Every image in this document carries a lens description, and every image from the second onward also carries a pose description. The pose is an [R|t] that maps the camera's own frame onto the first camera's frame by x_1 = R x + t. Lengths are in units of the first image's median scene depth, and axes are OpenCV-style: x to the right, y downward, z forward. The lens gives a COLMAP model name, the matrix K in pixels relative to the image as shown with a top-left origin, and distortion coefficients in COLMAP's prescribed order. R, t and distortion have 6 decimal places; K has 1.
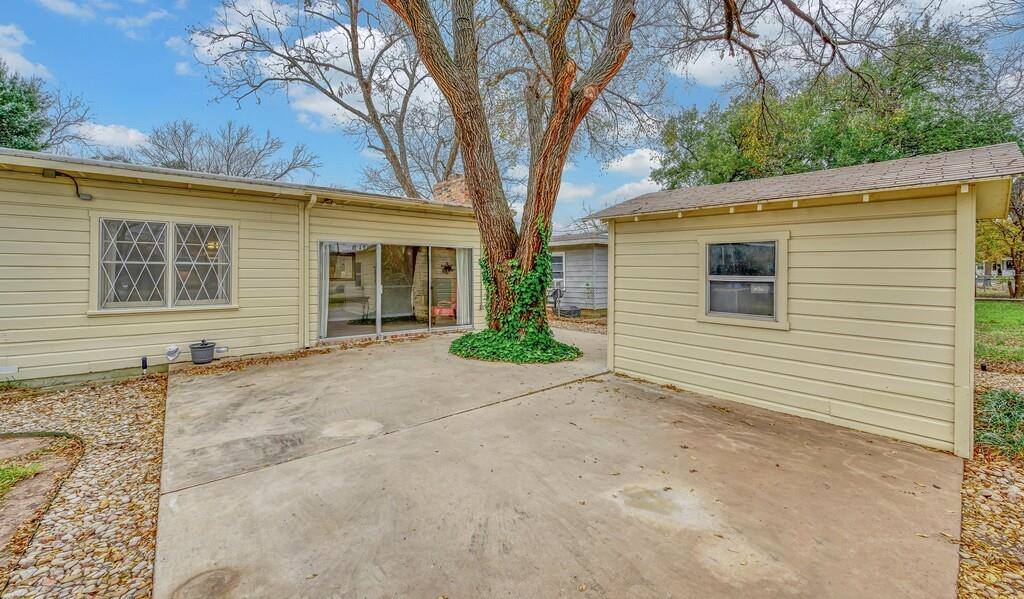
lens RADIAL K [[412.2, 0, 512.3], [0, 412.2, 275.5], [0, 0, 1]] dist [-0.000526, -0.000224]
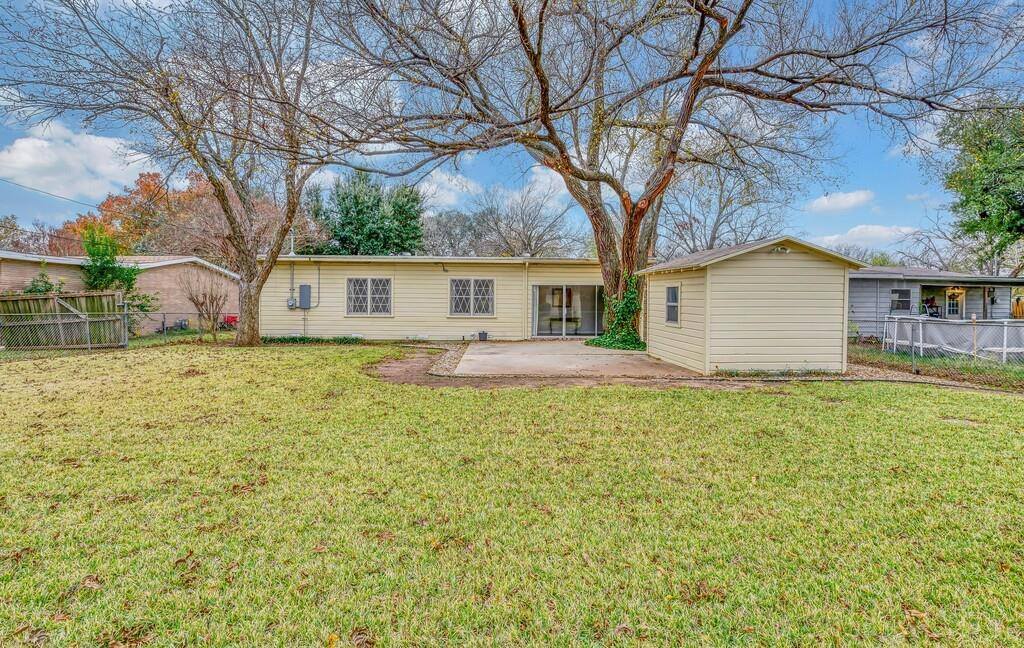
lens RADIAL K [[1016.7, 0, 512.0], [0, 1016.7, 324.0], [0, 0, 1]] dist [0.001523, 0.000057]
pose [[0.766790, 0.015827, -0.641703, 3.346053], [-0.006858, 0.999841, 0.016465, 0.029952], [0.641861, -0.008224, 0.766777, -3.597532]]
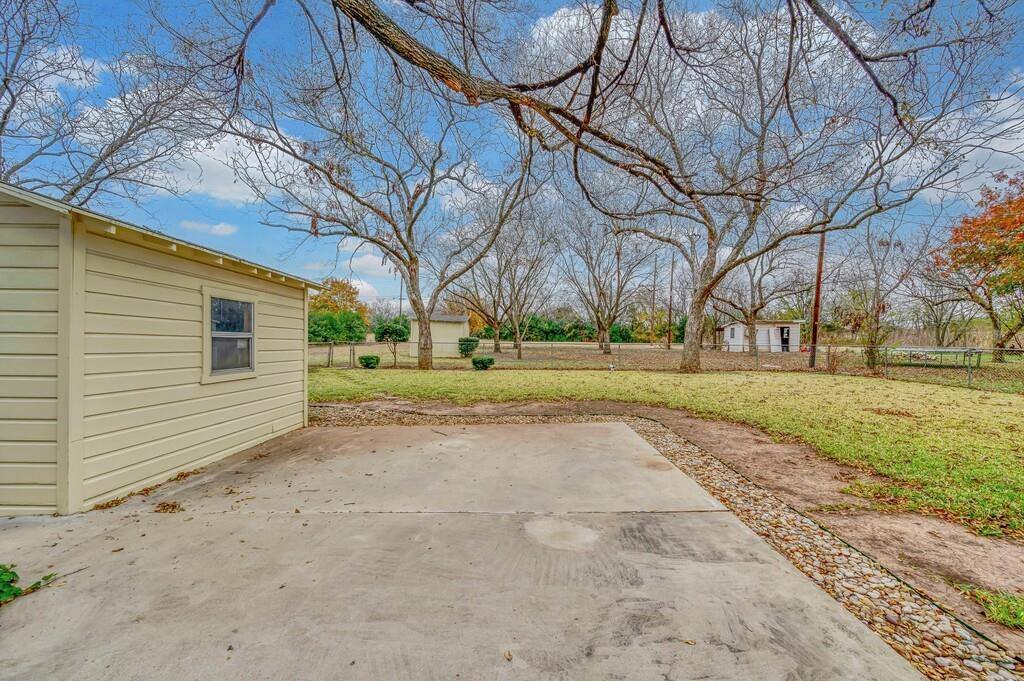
lens RADIAL K [[406.6, 0, 512.0], [0, 406.6, 340.5], [0, 0, 1]] dist [-0.000511, -0.000042]
pose [[-0.753586, -0.005498, 0.657327, -0.668243], [0.003433, 0.999918, 0.012300, 0.011695], [-0.657341, 0.011525, -0.753506, 1.337715]]
